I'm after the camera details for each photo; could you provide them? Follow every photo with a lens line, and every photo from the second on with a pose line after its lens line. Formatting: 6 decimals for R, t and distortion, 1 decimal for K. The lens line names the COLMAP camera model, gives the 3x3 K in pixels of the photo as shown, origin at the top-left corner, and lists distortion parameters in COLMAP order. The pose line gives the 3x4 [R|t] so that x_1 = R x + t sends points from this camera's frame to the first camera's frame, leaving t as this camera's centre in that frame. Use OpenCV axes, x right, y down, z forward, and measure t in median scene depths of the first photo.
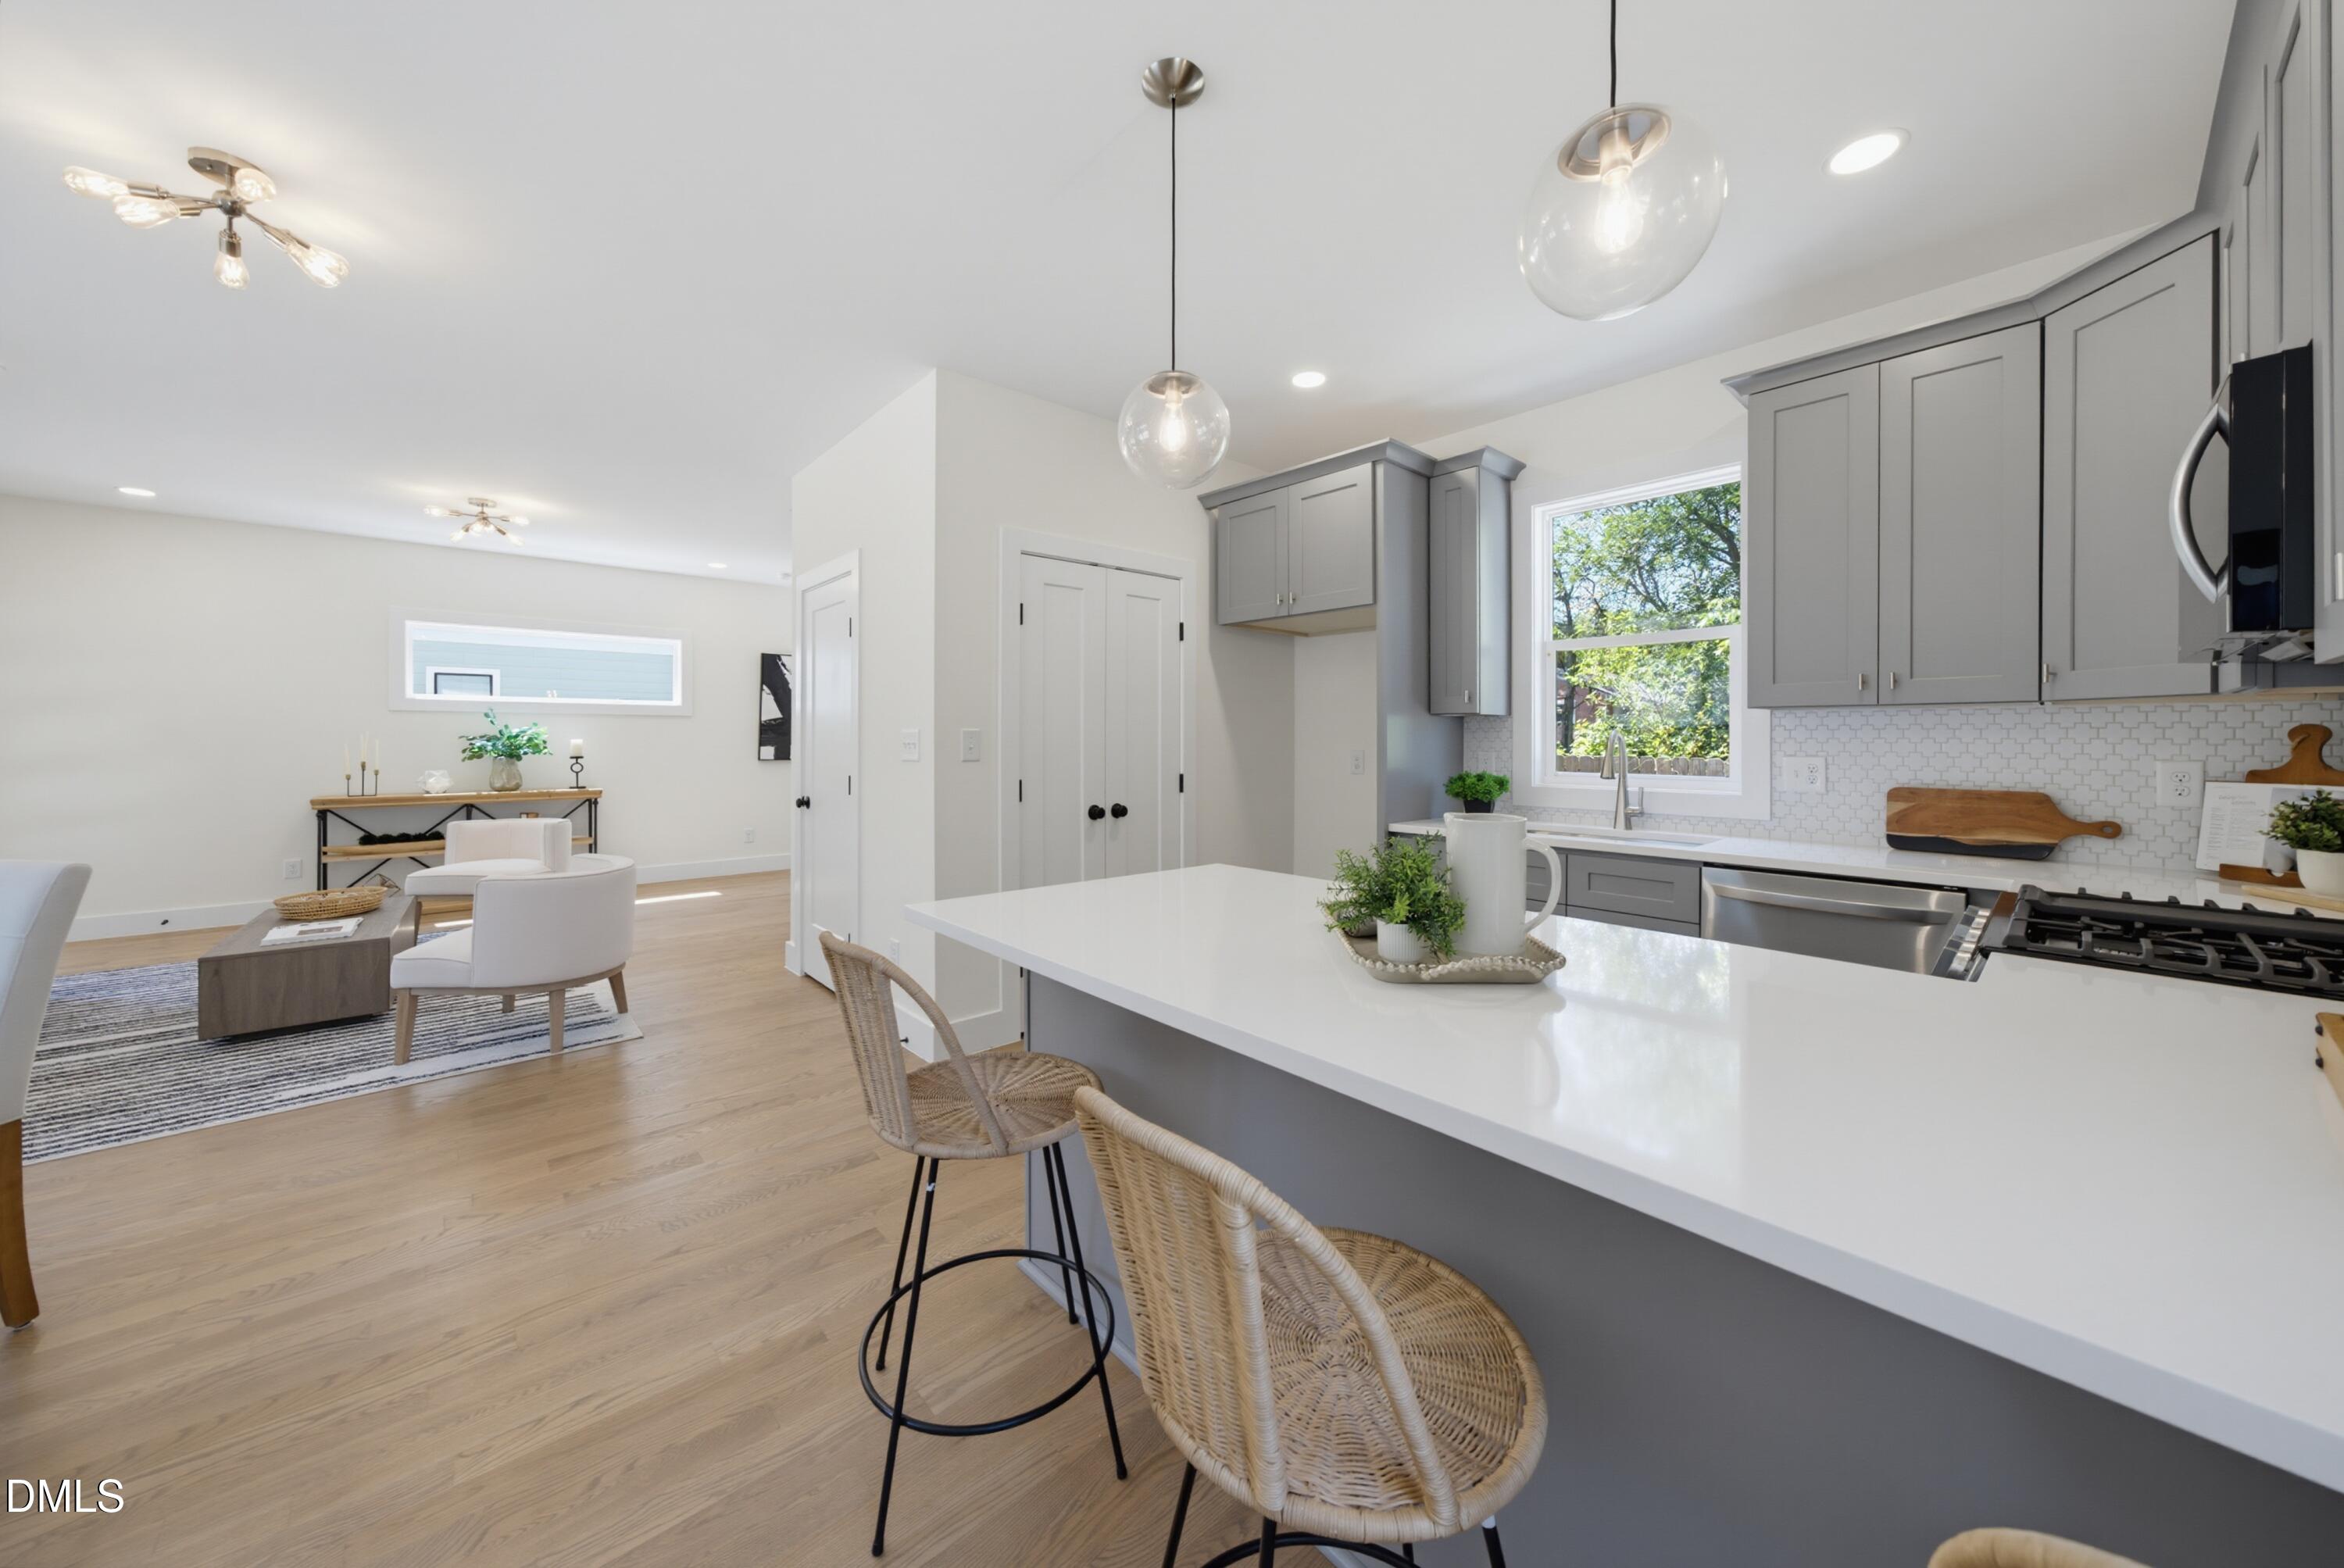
lens RADIAL K [[828.2, 0, 1181.3], [0, 828.2, 730.4], [0, 0, 1]] dist [0.014268, 0.000071]
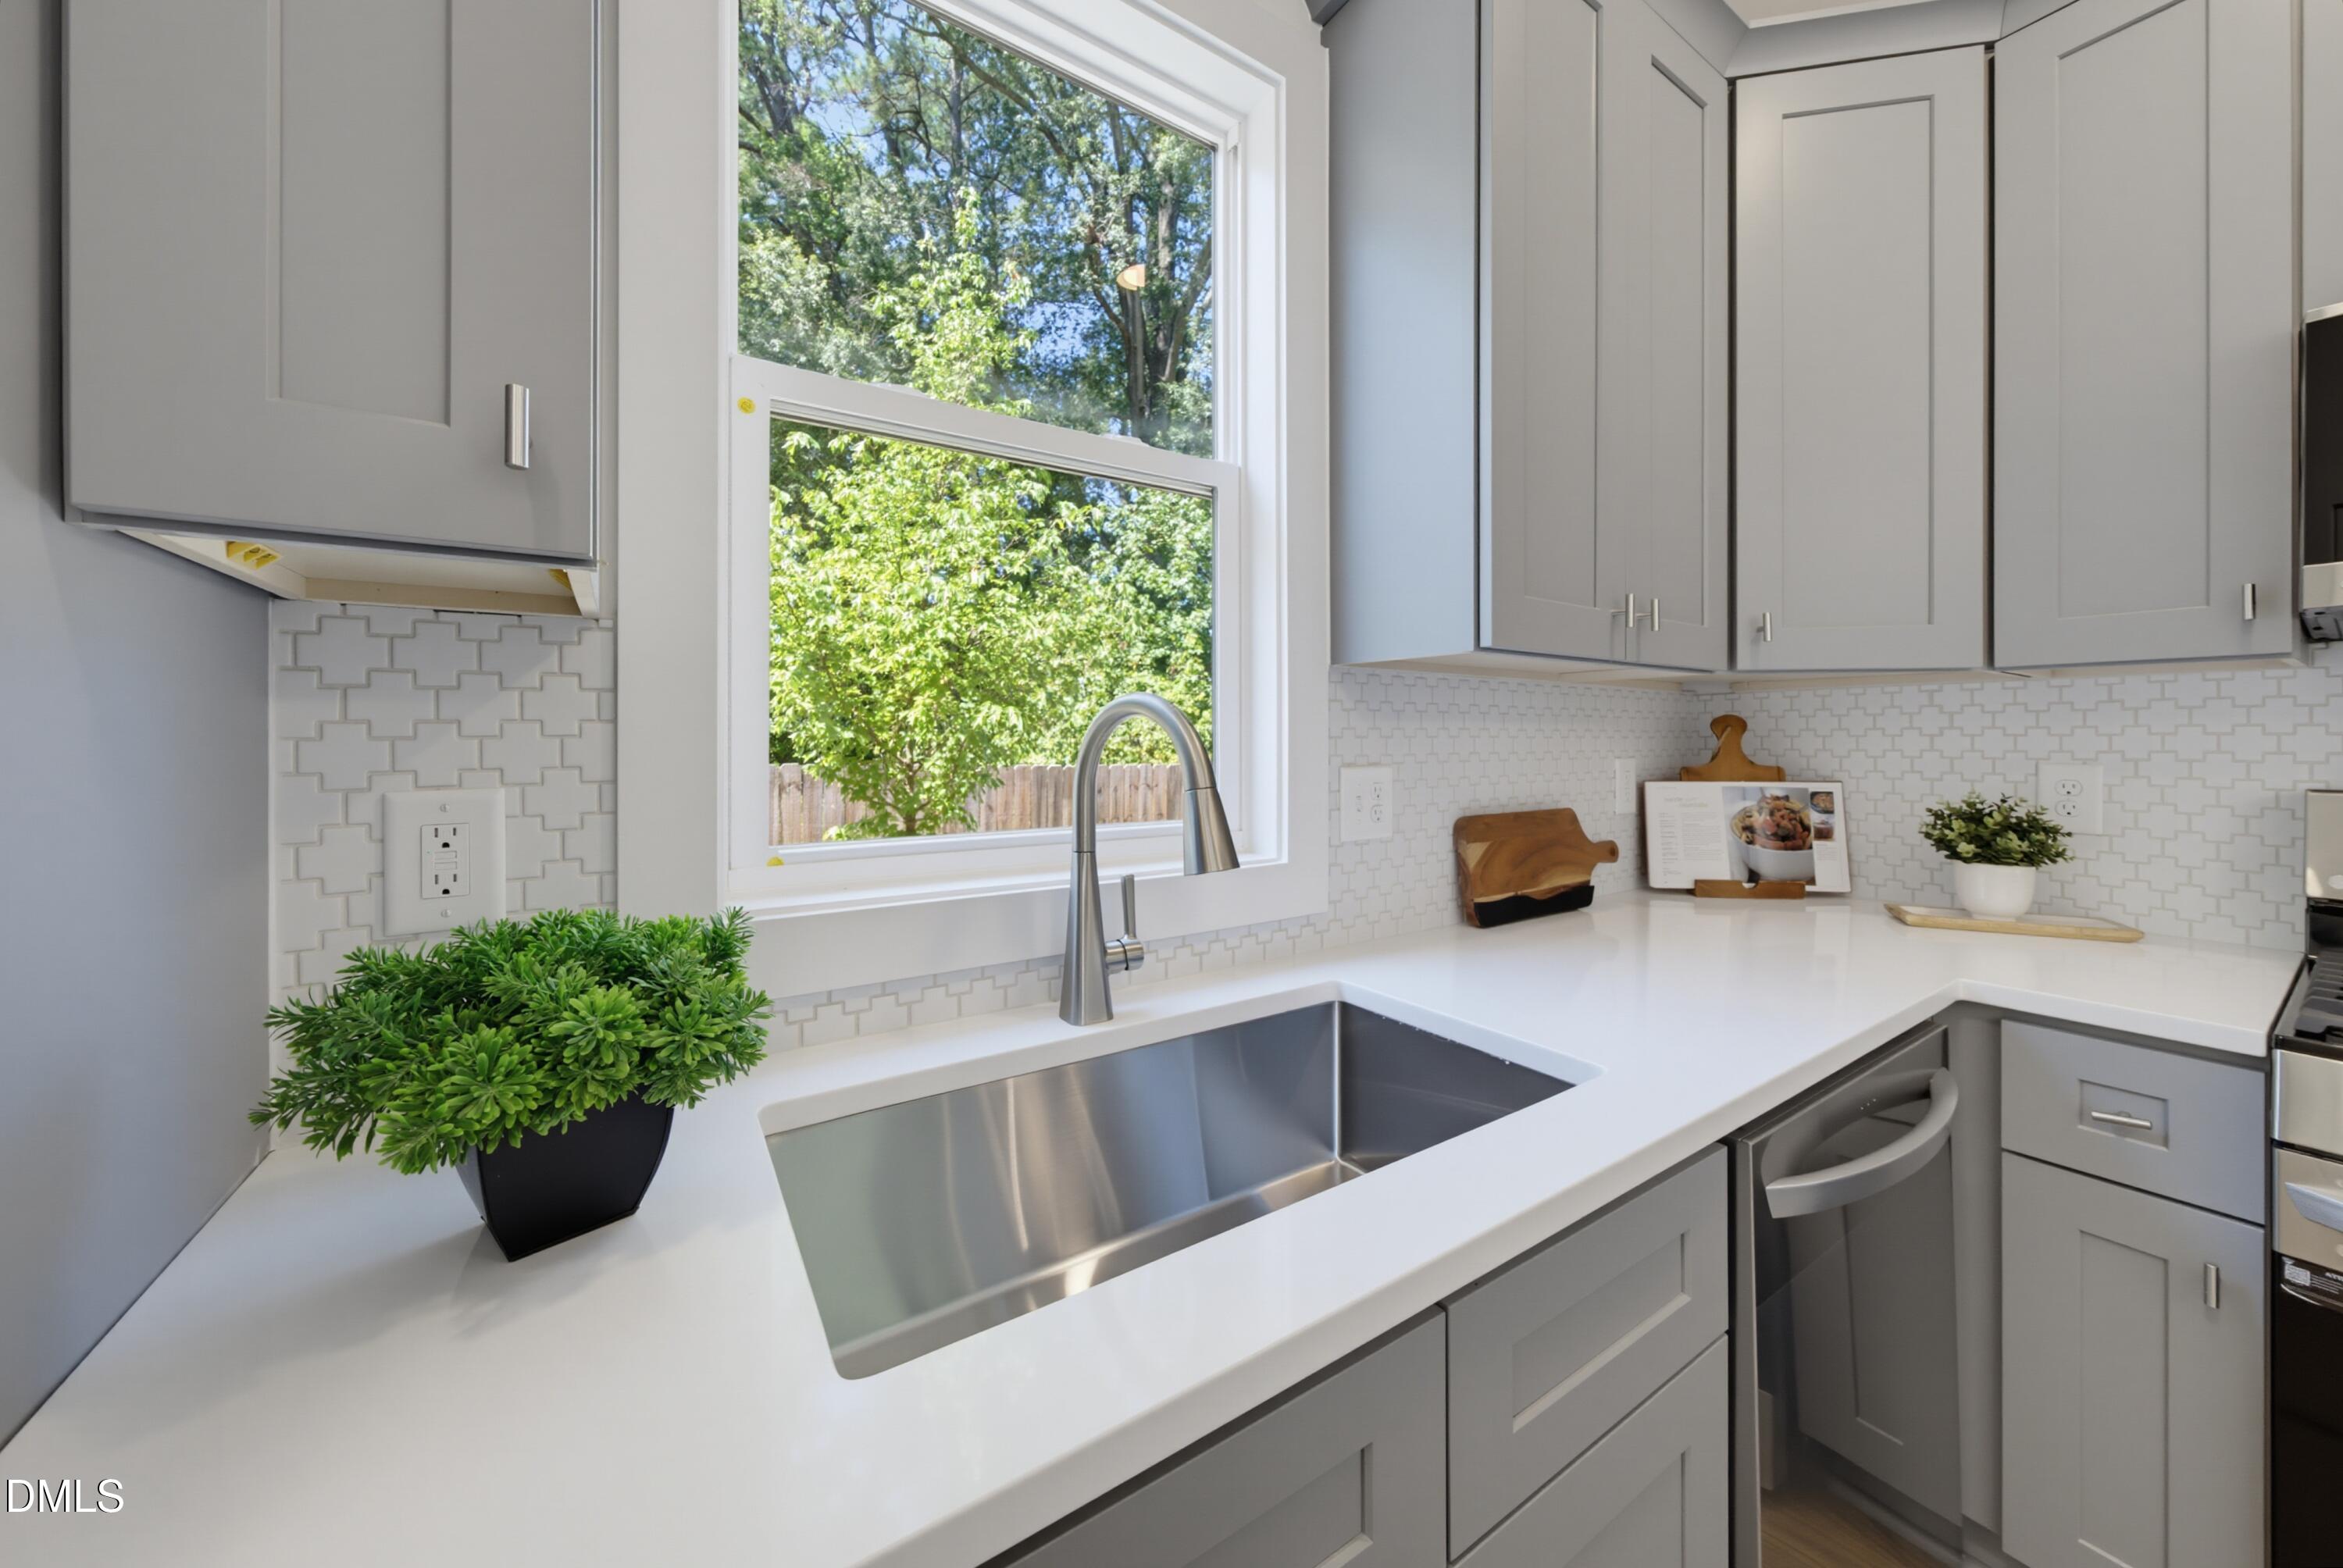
lens RADIAL K [[828.7, 0, 1183.2], [0, 828.7, 732.3], [0, 0, 1]] dist [-0.001582, 0.000013]
pose [[0.157133, 0.003609, 0.987571, 0.272608], [-0.010177, 0.999946, -0.002035, 0.014790], [-0.987525, -0.009731, 0.157162, 1.092432]]
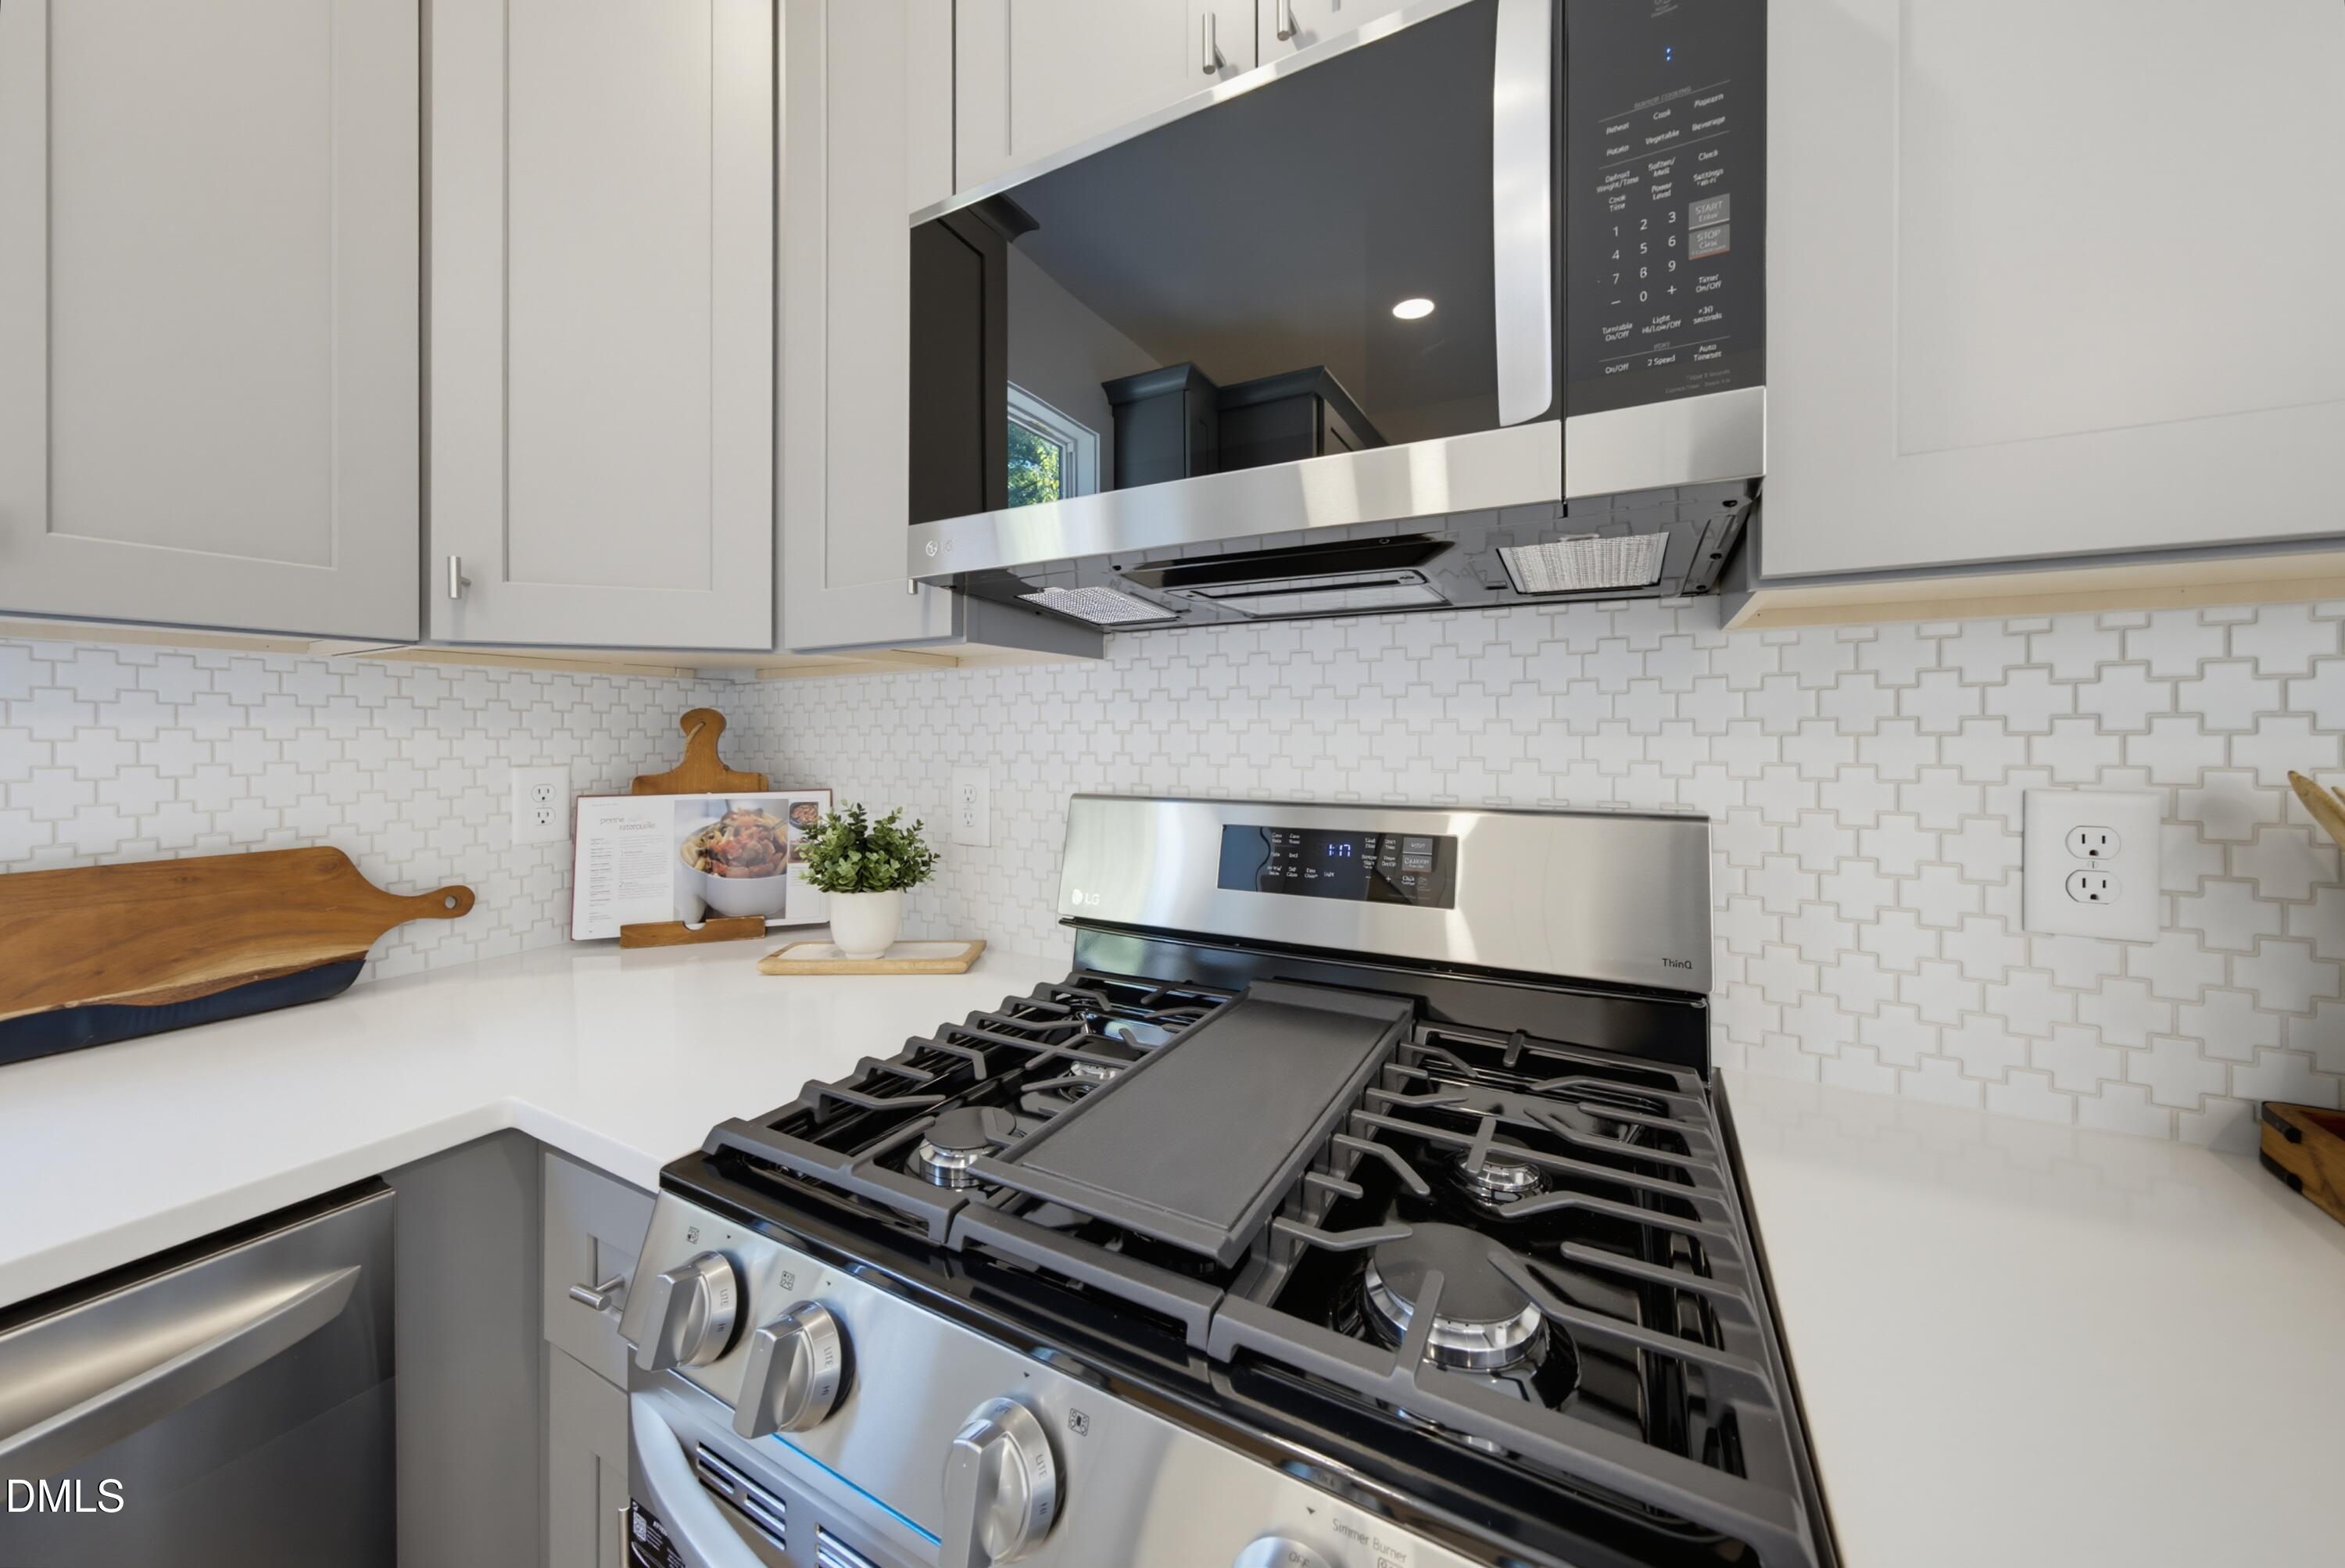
lens RADIAL K [[814.2, 0, 1167.0], [0, 814.2, 728.9], [0, 0, 1]] dist [0.000500, 0.000147]
pose [[-0.298960, 0.004220, 0.954256, 0.418742], [-0.005884, 0.999963, -0.006266, 0.009071], [-0.954247, -0.007488, -0.298925, 0.630947]]
